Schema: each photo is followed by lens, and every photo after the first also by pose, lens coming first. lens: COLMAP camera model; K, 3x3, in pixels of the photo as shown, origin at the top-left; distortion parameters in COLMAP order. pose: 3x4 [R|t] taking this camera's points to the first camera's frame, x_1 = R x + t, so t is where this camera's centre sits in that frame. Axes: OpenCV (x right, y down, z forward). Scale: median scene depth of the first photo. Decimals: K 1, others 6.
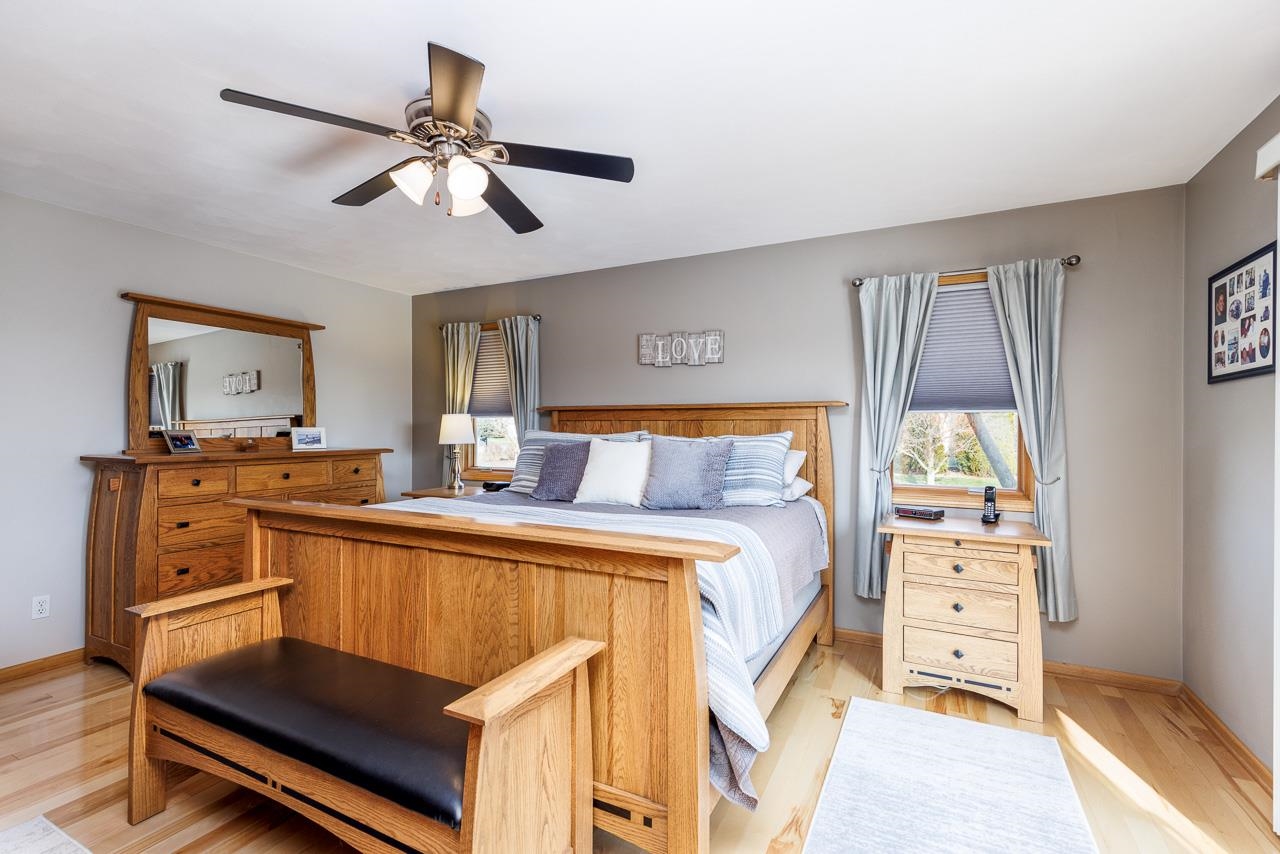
lens RADIAL K [[579.1, 0, 631.9], [0, 579.1, 427.9], [0, 0, 1]] dist [0.003583, 0.000299]
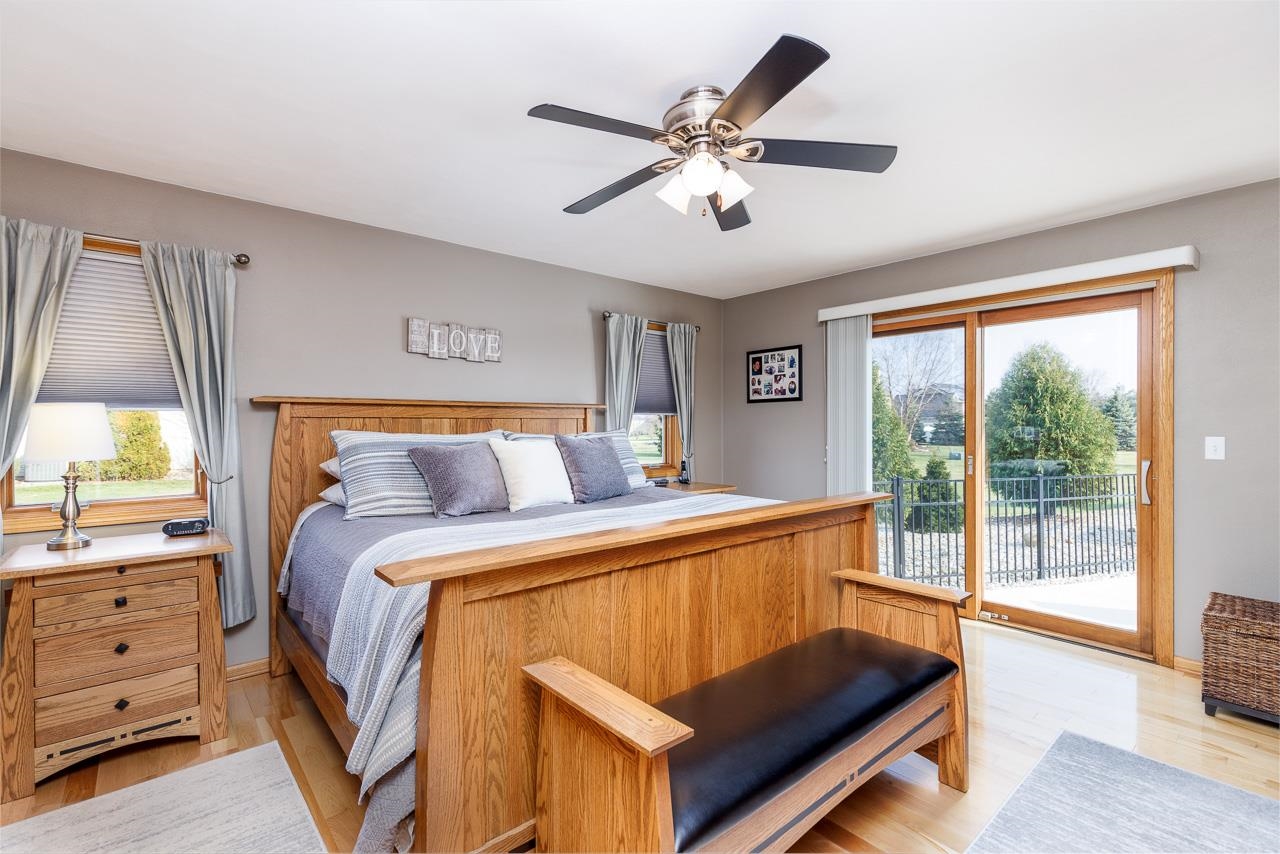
lens RADIAL K [[579.1, 0, 631.9], [0, 579.1, 427.9], [0, 0, 1]] dist [0.003583, 0.000299]
pose [[0.375061, -0.009149, 0.926955, -1.133883], [0.003797, 0.999958, 0.008333, -0.007200], [-0.926992, 0.000394, 0.375080, 0.649468]]
